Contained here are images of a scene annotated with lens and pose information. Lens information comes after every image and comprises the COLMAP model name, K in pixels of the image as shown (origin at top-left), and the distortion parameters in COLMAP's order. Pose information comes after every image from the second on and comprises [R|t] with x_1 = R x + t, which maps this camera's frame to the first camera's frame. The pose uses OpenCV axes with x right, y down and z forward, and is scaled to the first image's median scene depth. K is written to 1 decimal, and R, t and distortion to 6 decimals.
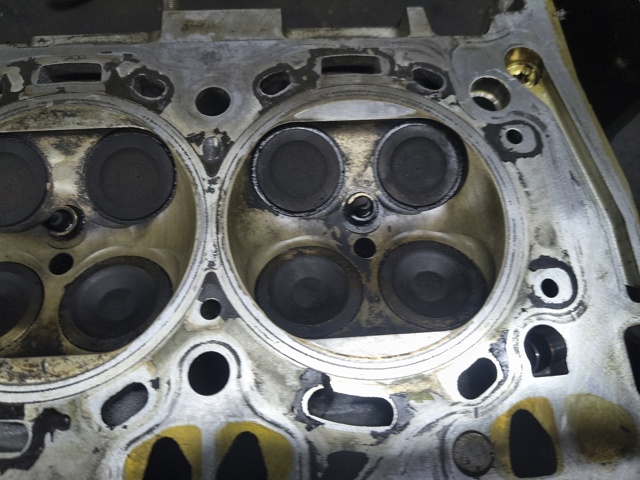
lens RADIAL K [[473.6, 0, 316.8], [0, 473.6, 211.1], [0, 0, 1]] dist [0.003498, -0.045418]
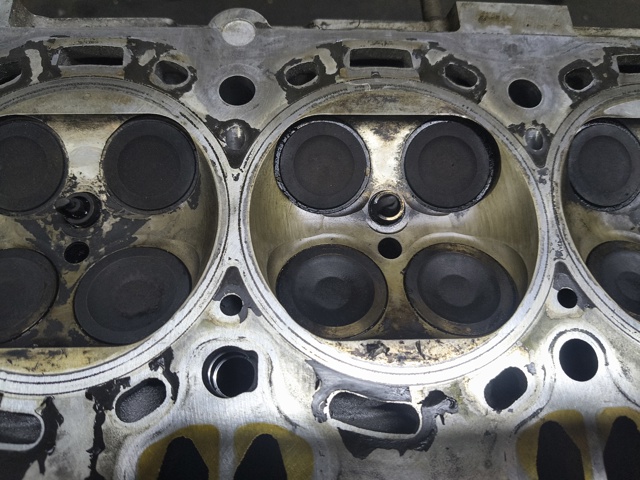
lens RADIAL K [[491.2, 0, 321.6], [0, 491.2, 203.9], [0, 0, 1]] dist [0.001834, -0.057448]
pose [[0.999104, 0.041647, 0.007510, -0.653560], [-0.041573, 0.999088, -0.009725, 0.032096], [-0.007908, 0.009404, 0.999925, -0.040098]]
